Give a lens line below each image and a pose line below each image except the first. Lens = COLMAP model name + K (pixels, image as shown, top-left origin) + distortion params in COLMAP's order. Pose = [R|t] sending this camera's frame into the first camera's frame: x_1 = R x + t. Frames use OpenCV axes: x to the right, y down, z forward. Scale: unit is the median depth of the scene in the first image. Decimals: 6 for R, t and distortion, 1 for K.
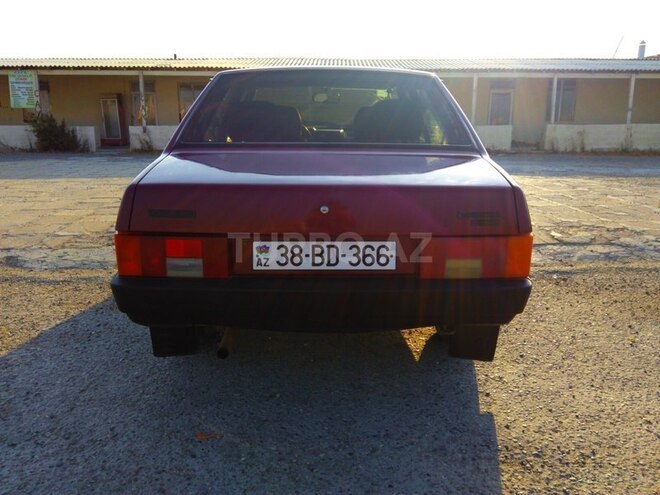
lens RADIAL K [[516.4, 0, 330.0], [0, 516.4, 247.5], [0, 0, 1]] dist [0.088872, -0.101423]
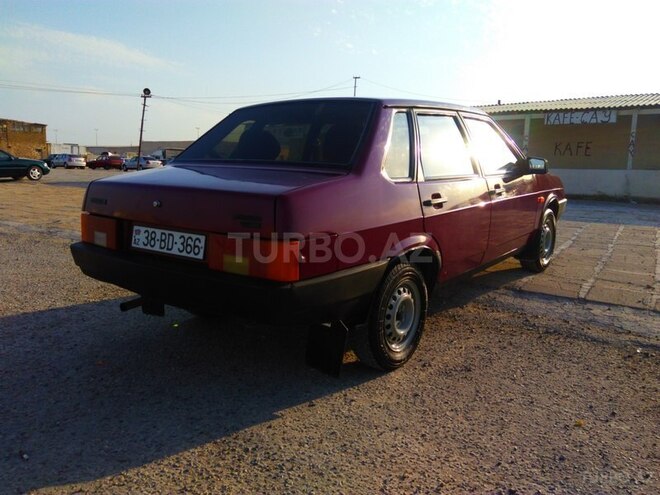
lens RADIAL K [[516.4, 0, 330.0], [0, 516.4, 247.5], [0, 0, 1]] dist [0.088872, -0.101423]
pose [[0.791312, 0.107334, -0.601918, 1.075915], [-0.157274, 0.987076, -0.030745, 0.006268], [0.590839, 0.118996, 0.797966, 0.218937]]
